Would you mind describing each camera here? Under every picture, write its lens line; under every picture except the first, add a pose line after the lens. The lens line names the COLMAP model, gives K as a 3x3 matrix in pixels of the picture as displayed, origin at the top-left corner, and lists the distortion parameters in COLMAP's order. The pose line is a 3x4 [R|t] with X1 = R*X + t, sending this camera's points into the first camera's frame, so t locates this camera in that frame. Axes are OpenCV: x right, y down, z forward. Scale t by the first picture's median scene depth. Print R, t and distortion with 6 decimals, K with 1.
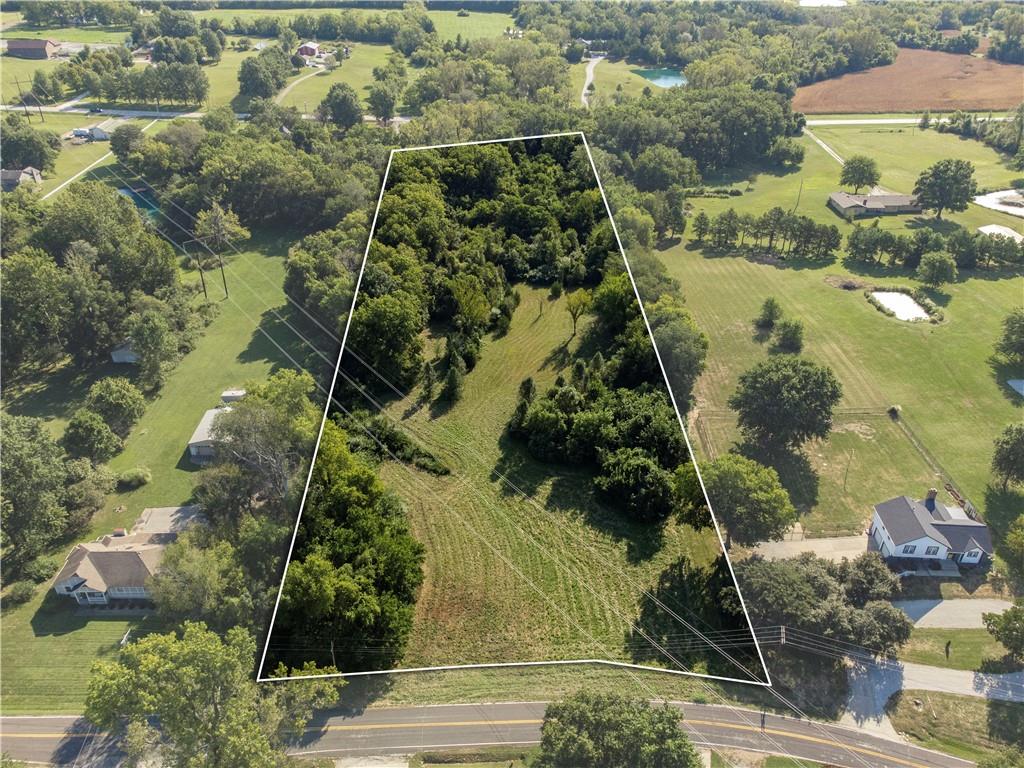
lens RADIAL K [[760.8, 0, 510.6], [0, 760.8, 379.5], [0, 0, 1]] dist [0.020608, 0.000957]
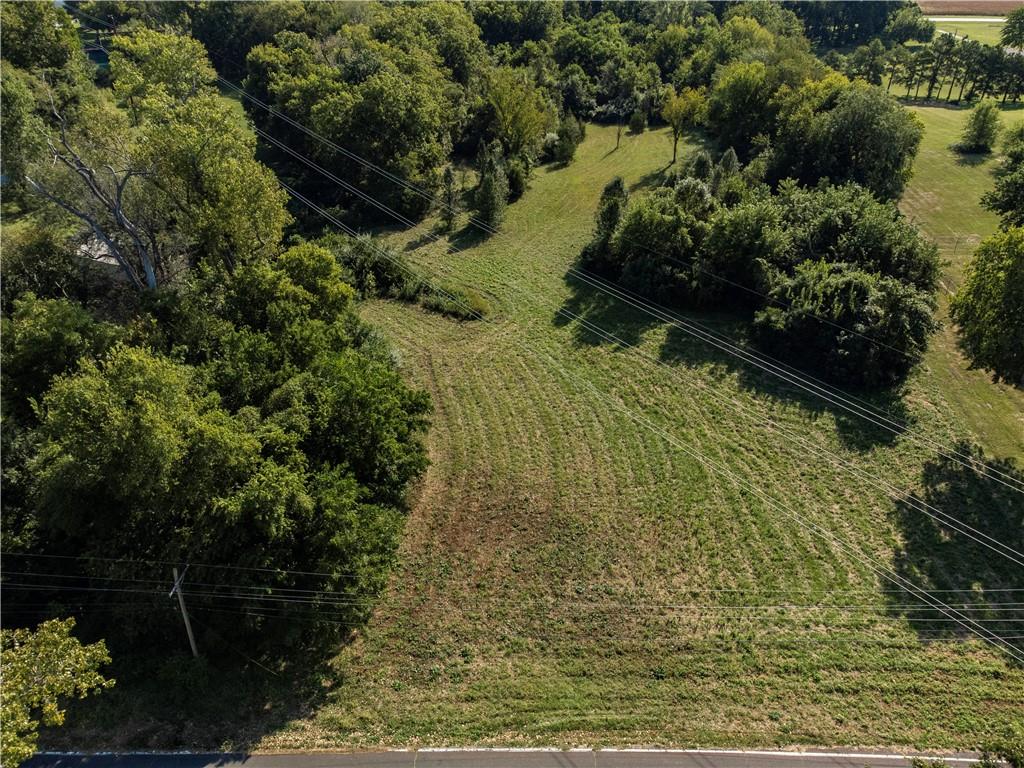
lens RADIAL K [[760.8, 0, 511.1], [0, 760.8, 384.6], [0, 0, 1]] dist [0.020608, 0.000957]
pose [[0.999254, 0.024651, -0.029720, -0.032232], [-0.024563, 0.999693, 0.003312, 0.137361], [0.029792, -0.002580, 0.999553, 0.349795]]
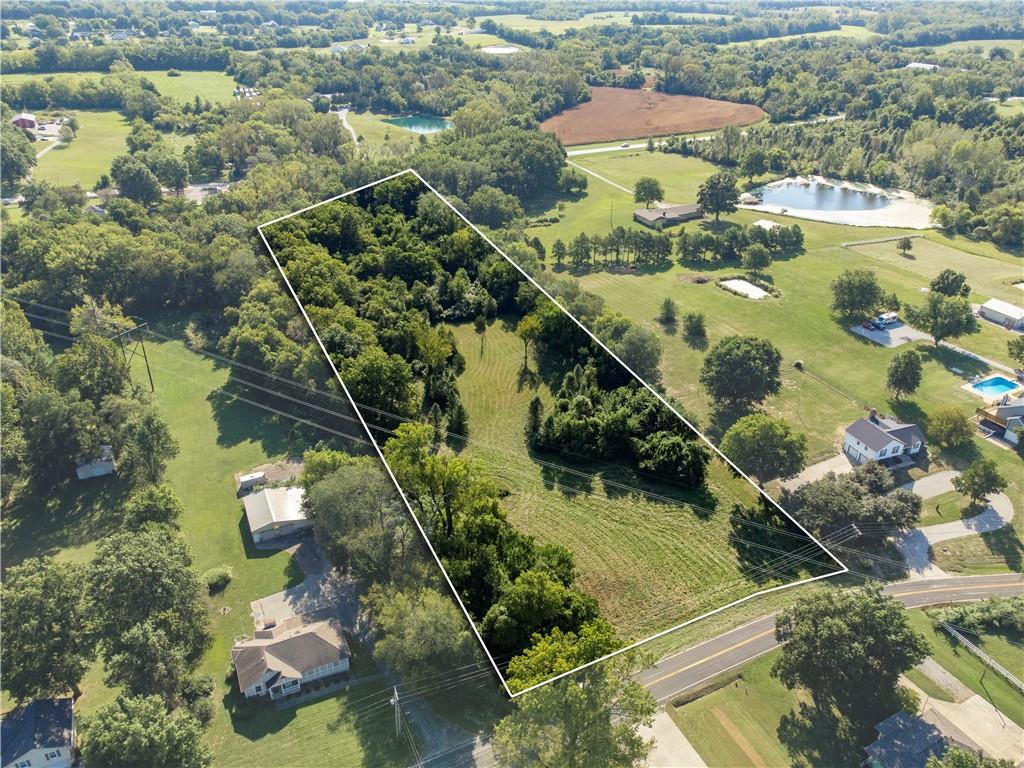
lens RADIAL K [[760.8, 0, 509.3], [0, 760.8, 376.6], [0, 0, 1]] dist [0.020608, 0.000957]
pose [[0.913155, -0.192855, 0.359103, -0.357439], [0.211411, 0.977314, -0.012727, -0.022603], [-0.348502, 0.087540, 0.933211, -0.035426]]
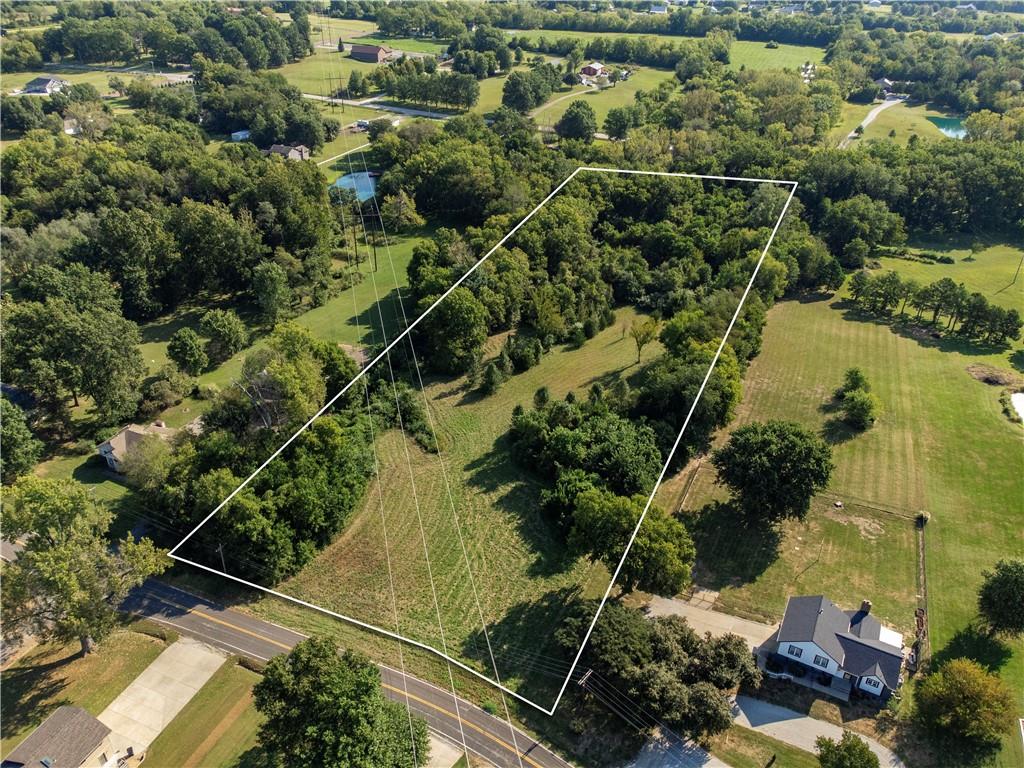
lens RADIAL K [[760.8, 0, 511.0], [0, 760.8, 380.7], [0, 0, 1]] dist [0.020608, 0.000957]
pose [[0.906429, 0.220090, -0.360481, 0.305376], [-0.230091, 0.973045, 0.015524, -0.013851], [0.354181, 0.068872, 0.932637, 0.022080]]
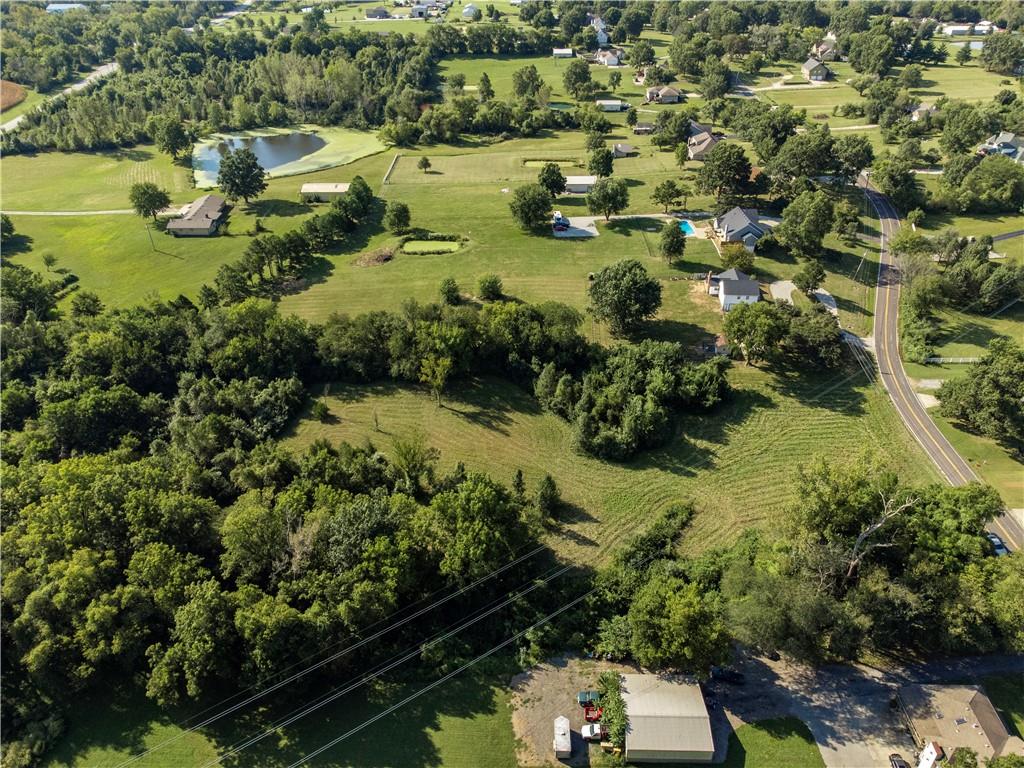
lens RADIAL K [[760.8, 0, 509.8], [0, 760.8, 389.7], [0, 0, 1]] dist [0.020608, 0.000957]
pose [[0.030957, -0.552403, 0.833002, -0.671380], [0.531912, 0.714695, 0.454181, -0.450462], [-0.846234, 0.429024, 0.315954, 0.660306]]
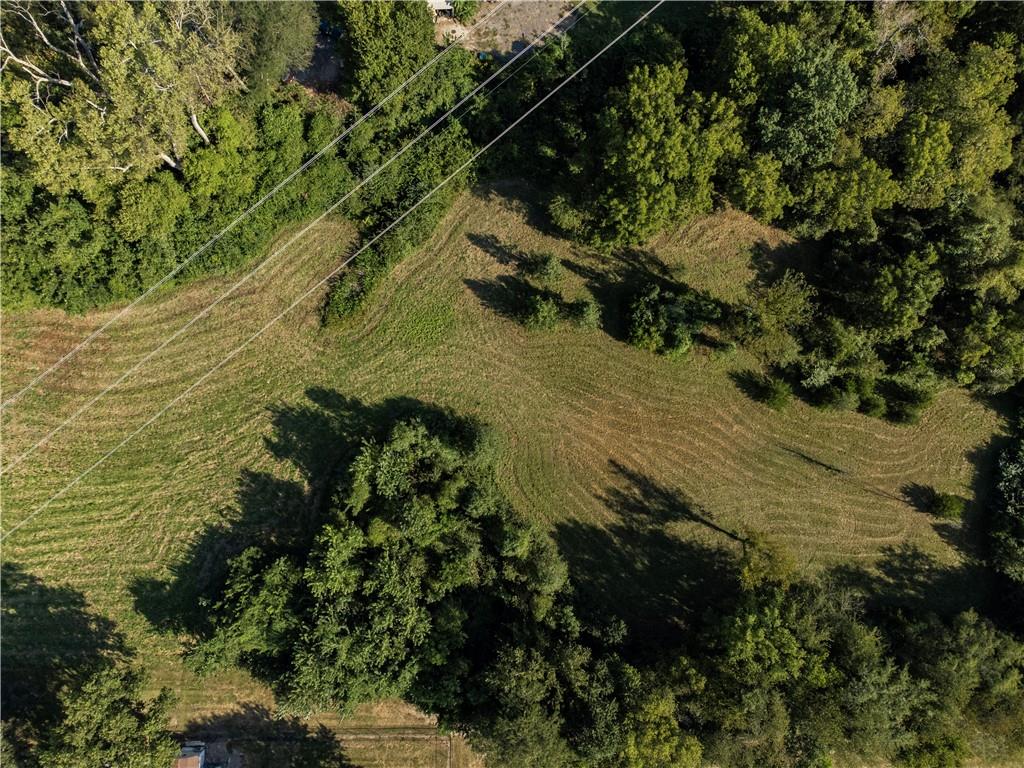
lens RADIAL K [[760.8, 0, 515.7], [0, 760.8, 383.7], [0, 0, 1]] dist [0.020608, 0.000957]
pose [[0.026383, 0.999303, -0.026409, -0.006996], [-0.532933, 0.036411, 0.845373, -0.420465], [0.845746, -0.008229, 0.533523, 0.632345]]
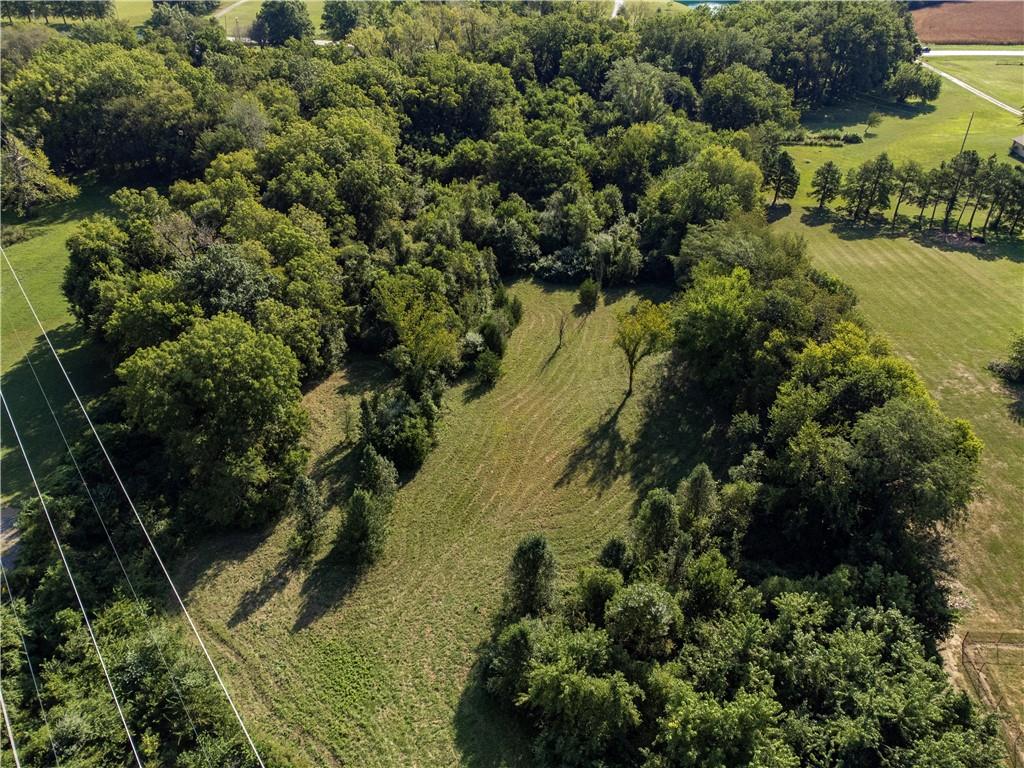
lens RADIAL K [[760.8, 0, 511.6], [0, 760.8, 385.0], [0, 0, 1]] dist [0.020608, 0.000957]
pose [[0.999895, 0.011434, -0.008951, 0.012114], [-0.011092, 0.999240, 0.037363, -0.084410], [0.009371, -0.037259, 0.999262, 0.523267]]
